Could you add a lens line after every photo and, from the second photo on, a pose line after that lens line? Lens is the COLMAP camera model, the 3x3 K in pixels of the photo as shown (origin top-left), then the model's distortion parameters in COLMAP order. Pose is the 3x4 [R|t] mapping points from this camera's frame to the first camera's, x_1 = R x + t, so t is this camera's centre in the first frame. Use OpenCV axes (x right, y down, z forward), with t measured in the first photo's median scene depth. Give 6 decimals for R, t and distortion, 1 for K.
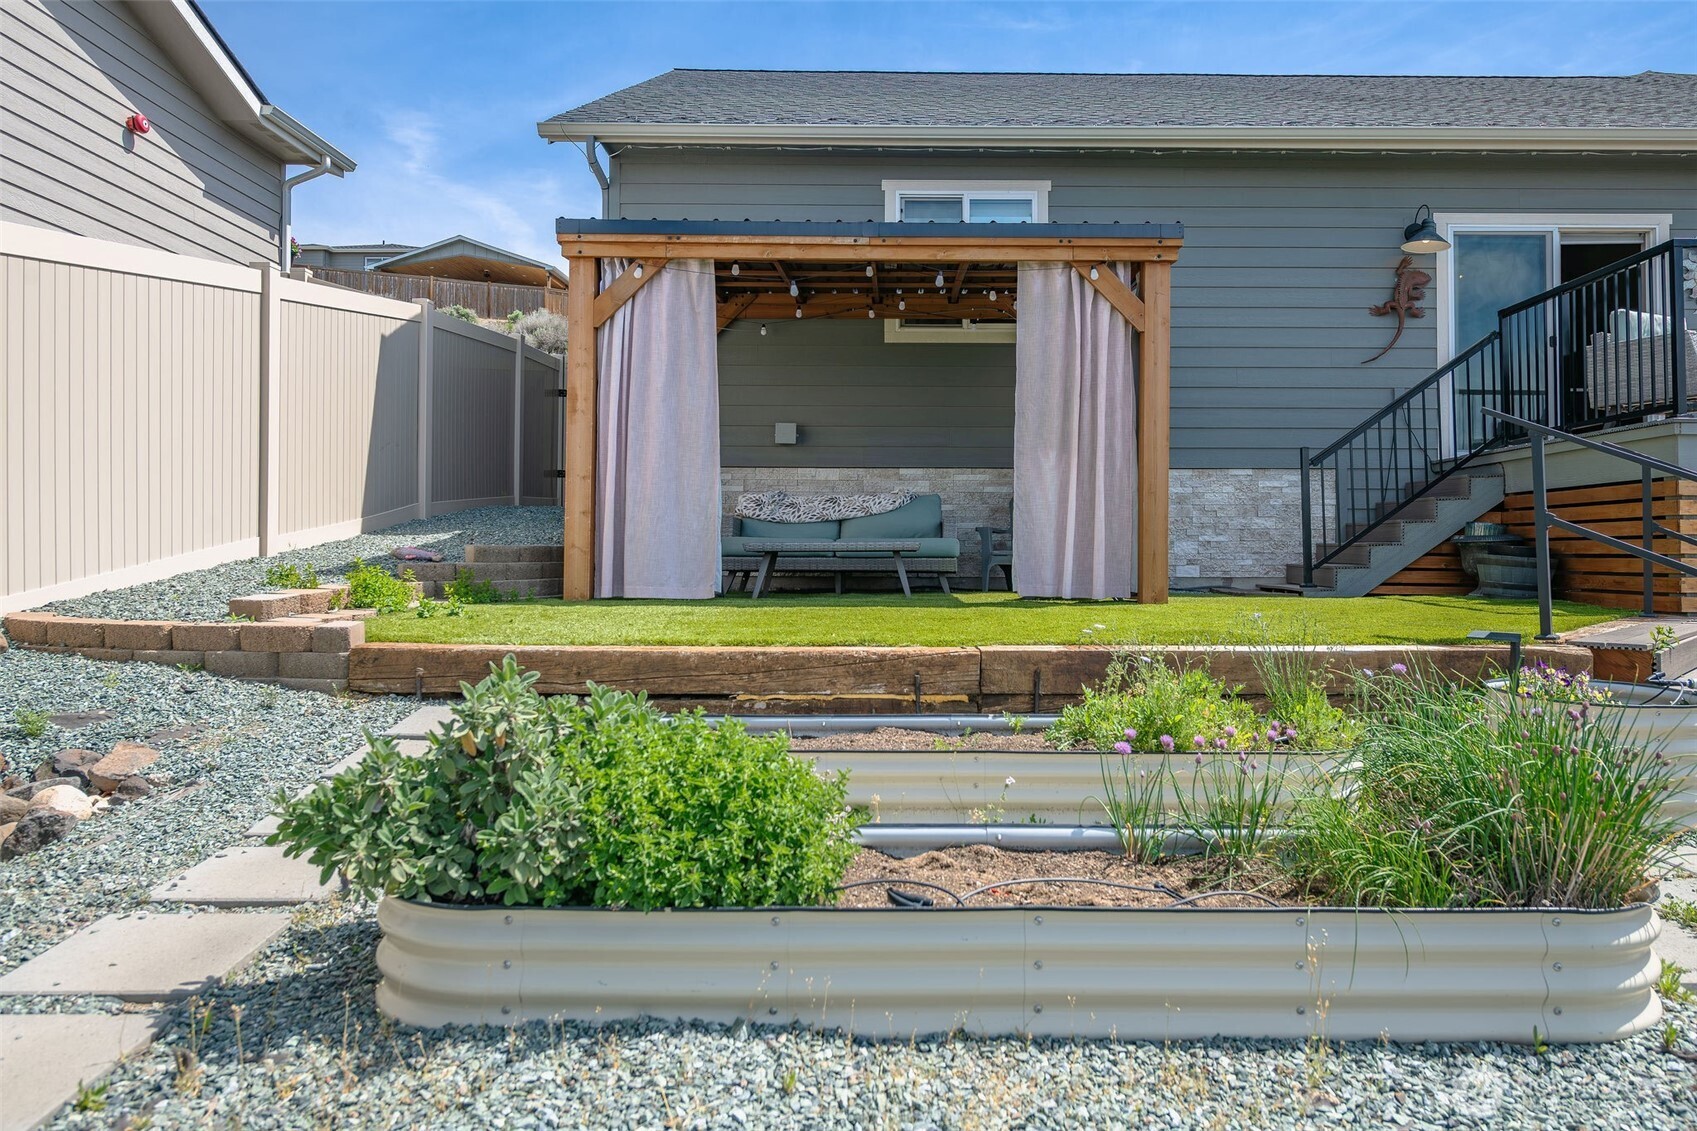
lens RADIAL K [[1146.4, 0, 851.0], [0, 1146.4, 551.7], [0, 0, 1]] dist [0.007494, 0.006230]
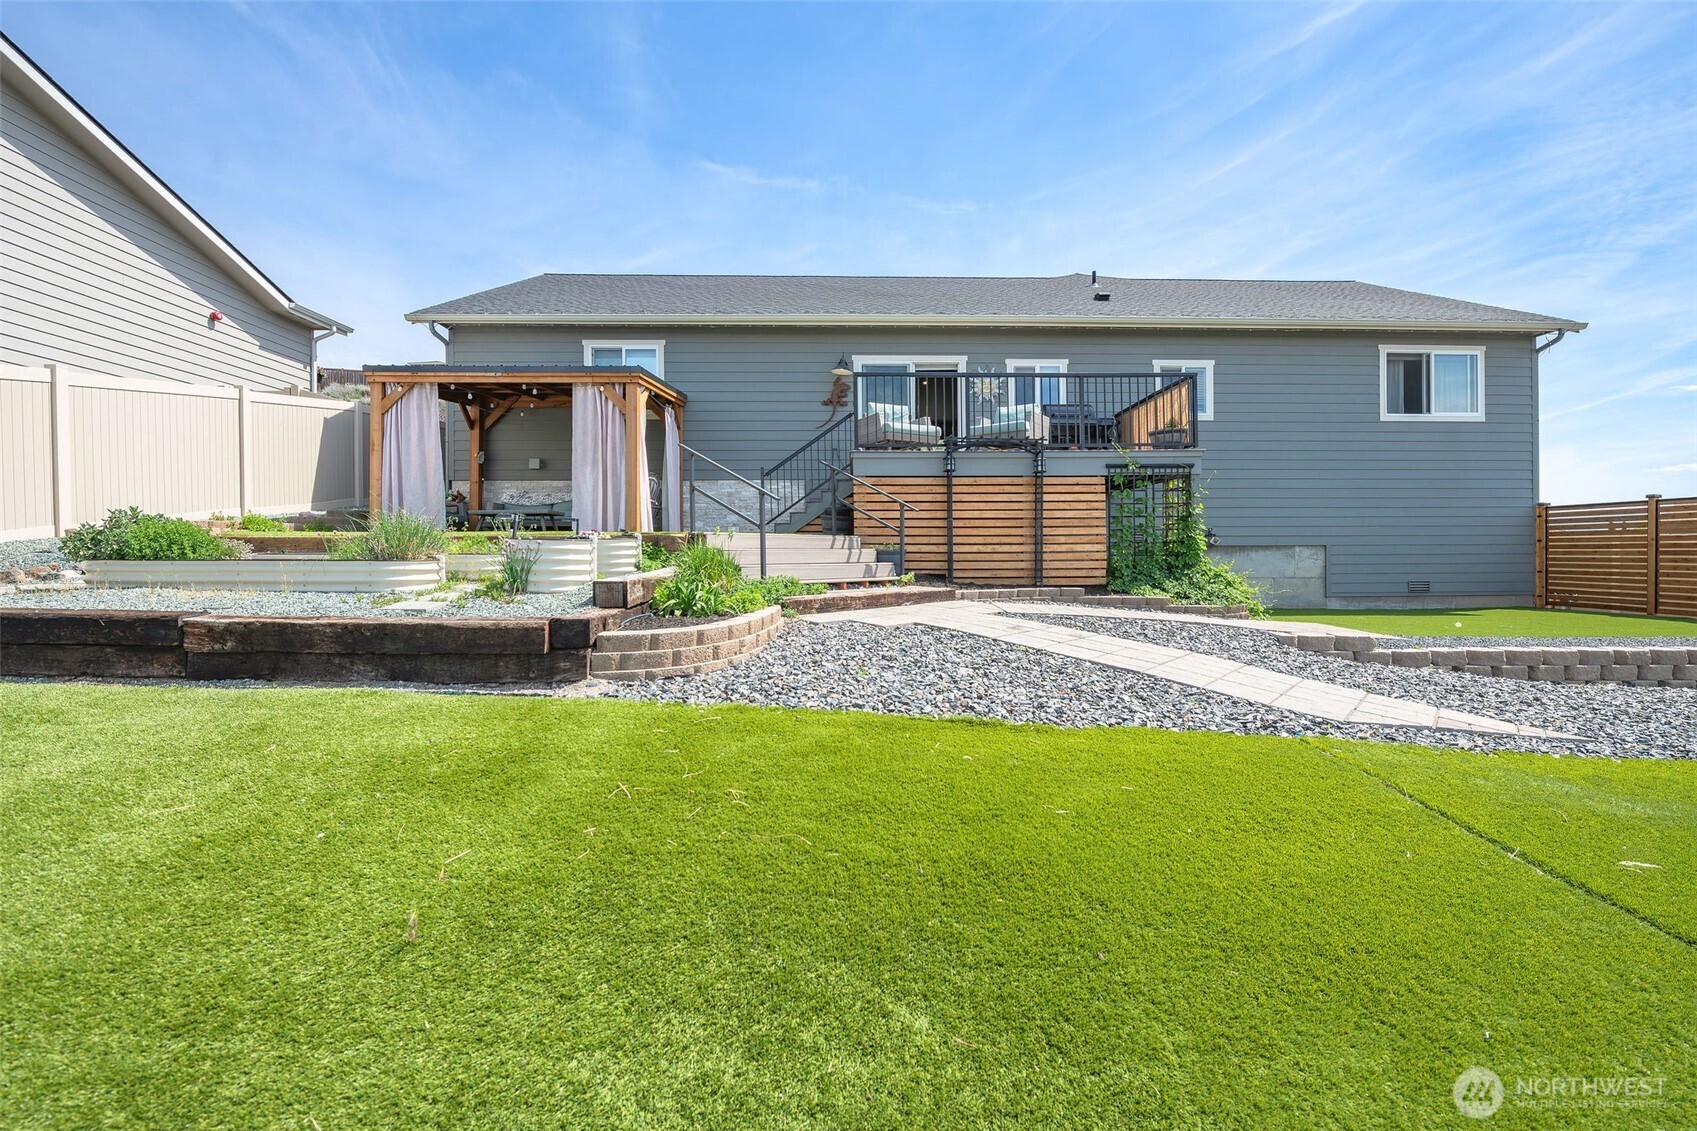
lens RADIAL K [[741.9, 0, 846.0], [0, 741.9, 575.2], [0, 0, 1]] dist [-0.003860, -0.000167]
pose [[0.999882, -0.007513, 0.013392, 0.489167], [0.007150, 0.999611, 0.026965, 0.066730], [-0.013589, -0.026866, 0.999547, -0.353706]]
